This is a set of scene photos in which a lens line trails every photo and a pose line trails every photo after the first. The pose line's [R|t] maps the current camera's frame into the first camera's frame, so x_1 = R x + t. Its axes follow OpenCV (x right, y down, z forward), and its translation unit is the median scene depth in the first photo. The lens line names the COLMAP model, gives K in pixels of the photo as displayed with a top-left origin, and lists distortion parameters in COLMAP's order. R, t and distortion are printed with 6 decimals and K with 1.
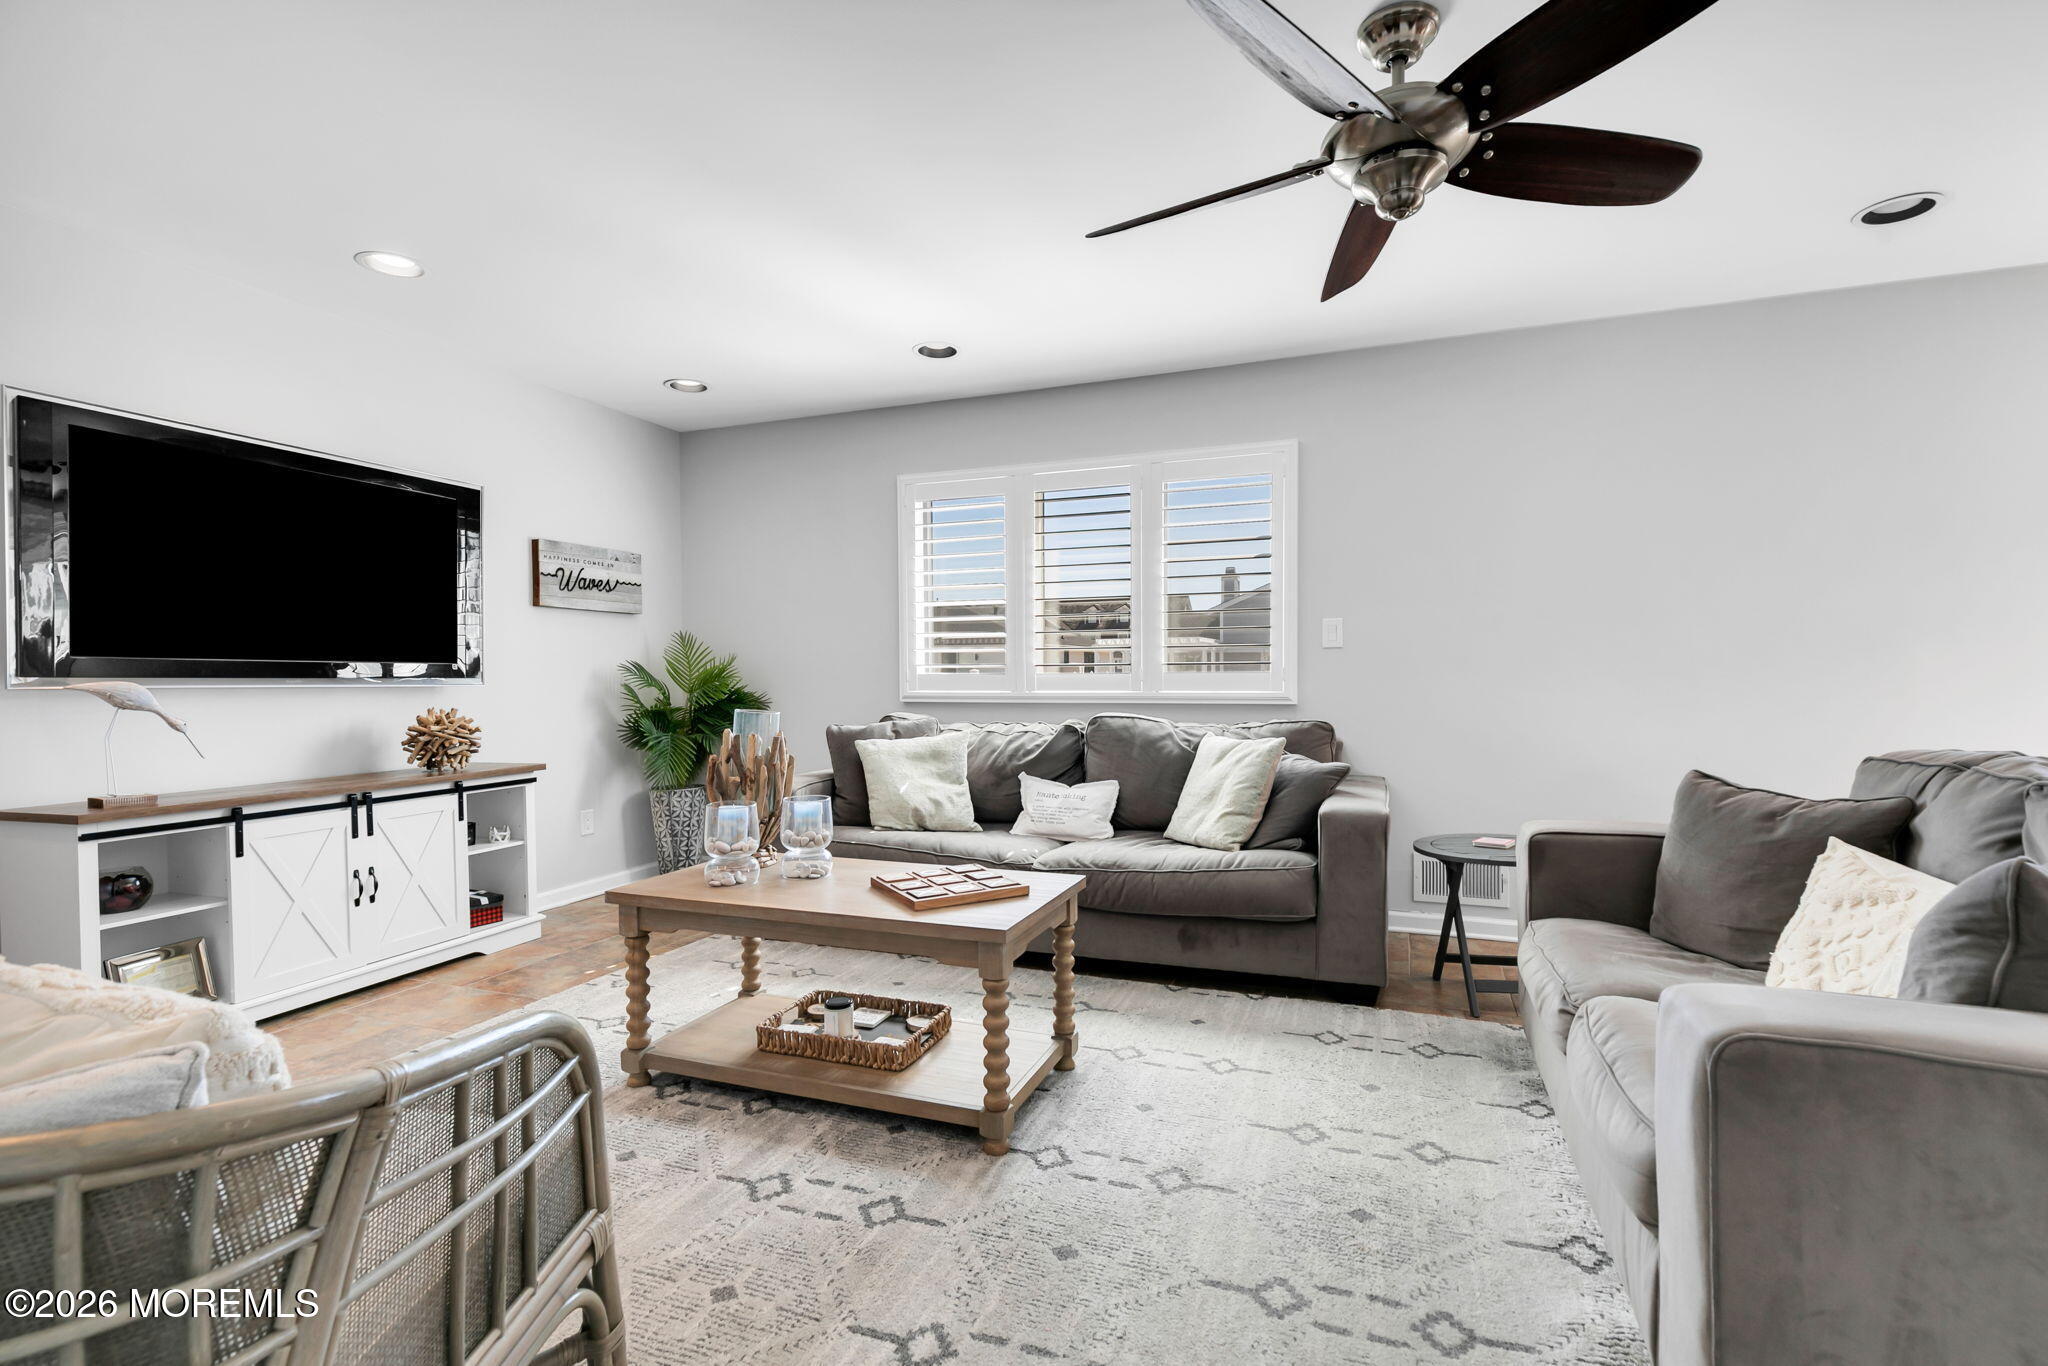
lens RADIAL K [[944.3, 0, 1024.4], [0, 944.3, 686.7], [0, 0, 1]] dist [0.000699, -0.000003]
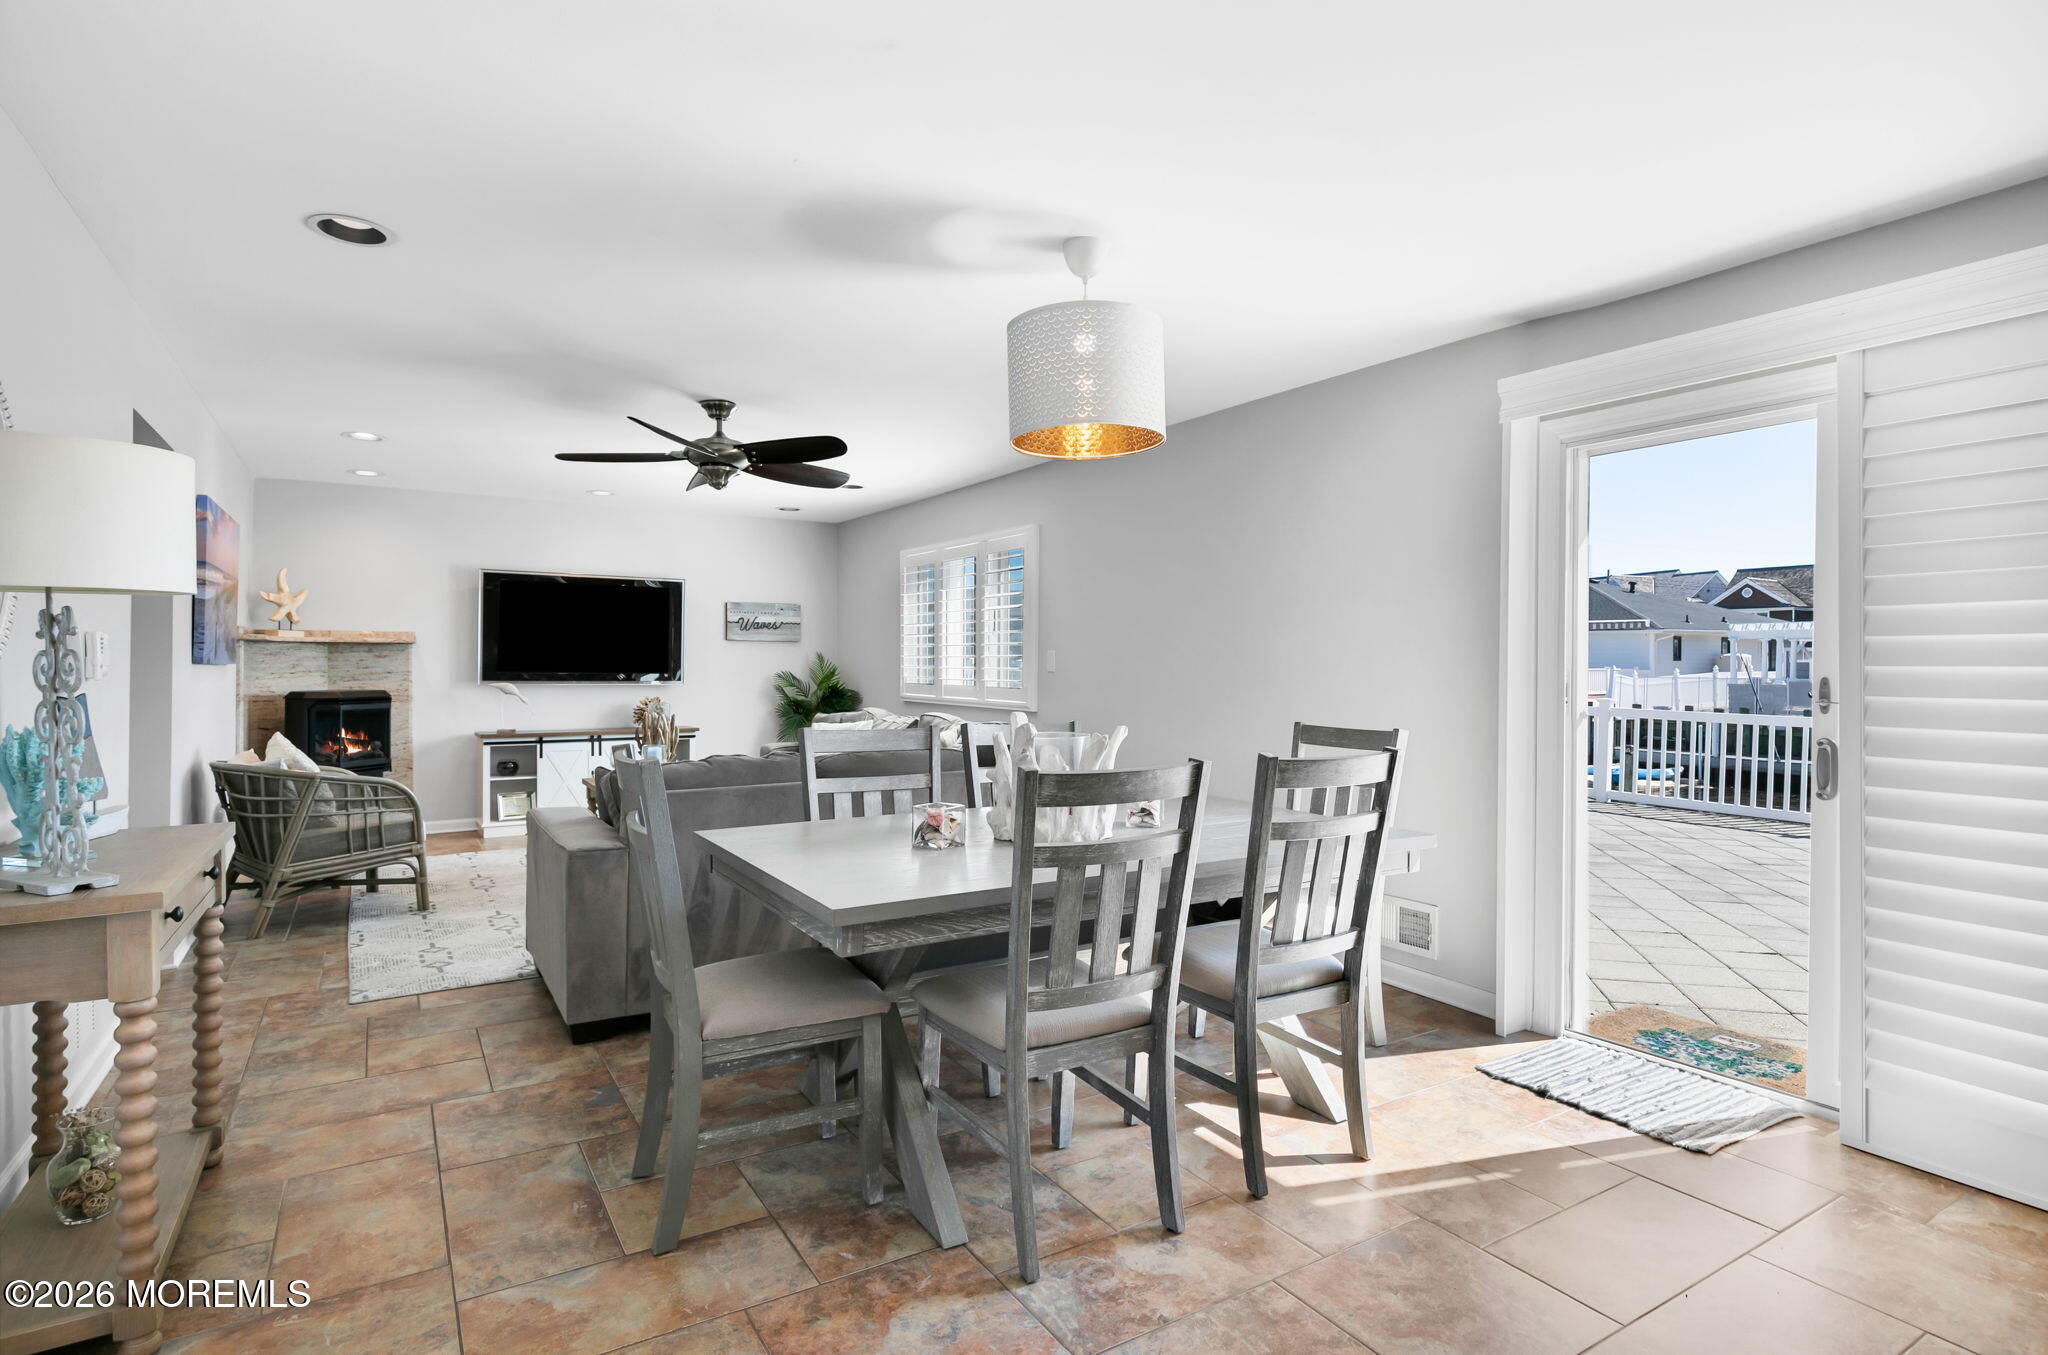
lens RADIAL K [[1031.6, 0, 1024.0], [0, 1031.6, 677.5], [0, 0, 1]] dist [-0.002307, -0.000103]
pose [[0.798814, 0.014498, -0.601403, 1.239273], [-0.012506, 0.999894, 0.007494, -0.041186], [0.601447, 0.001535, 0.798911, -0.246527]]
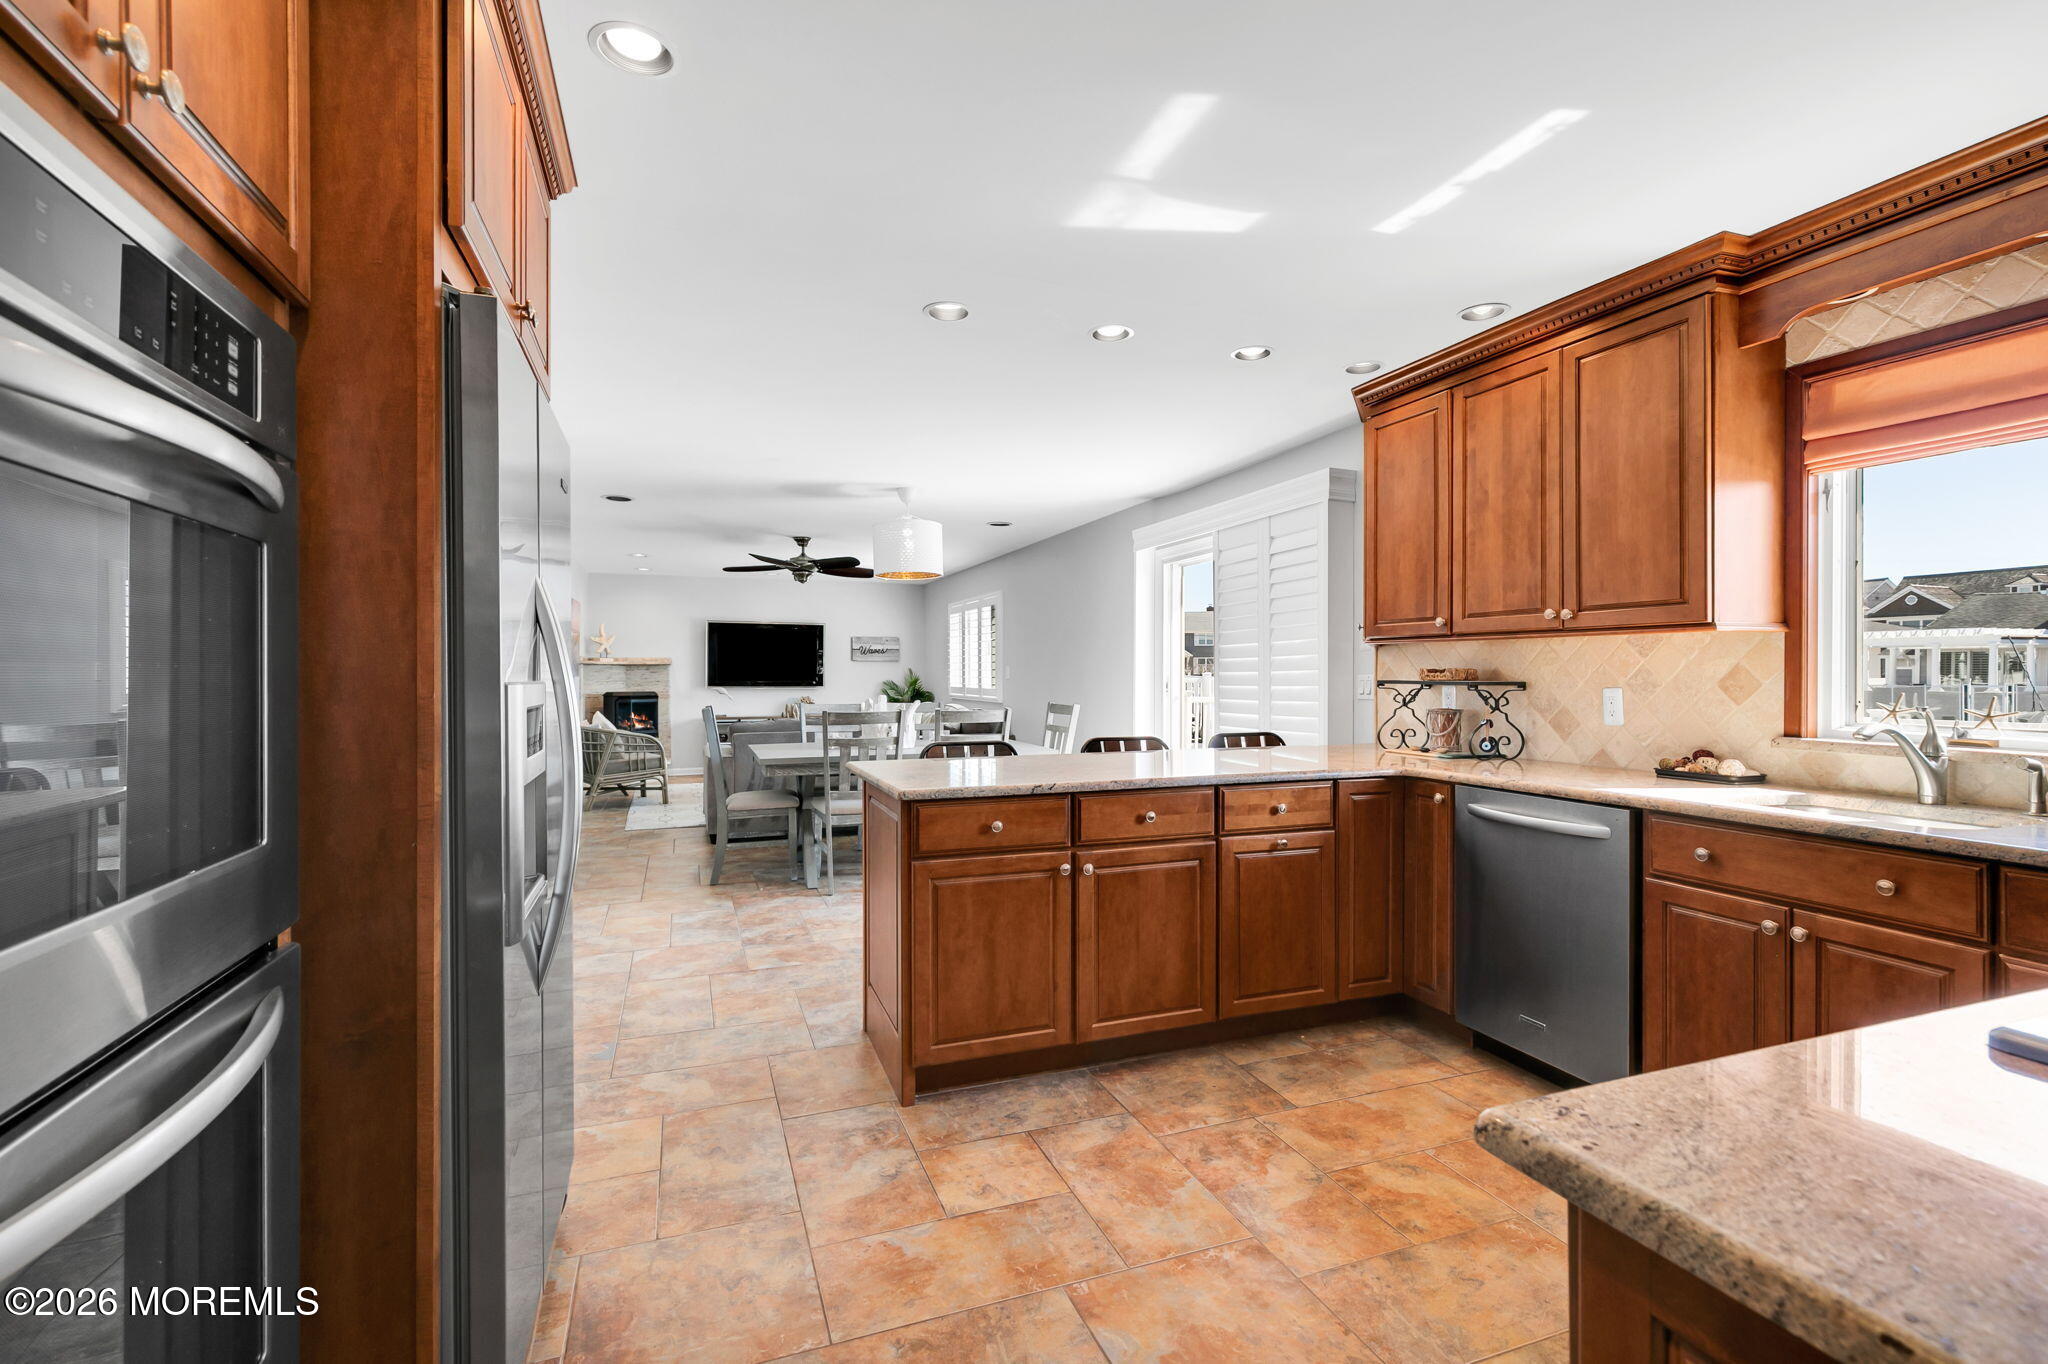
lens RADIAL K [[930.3, 0, 1024.0], [0, 930.3, 682.0], [0, 0, 1]] dist [0.016276, -0.000130]
pose [[0.655735, 0.007558, -0.754953, 2.173069], [-0.008415, 0.999961, 0.002702, -0.037733], [0.754944, 0.004581, 0.655773, -0.502137]]
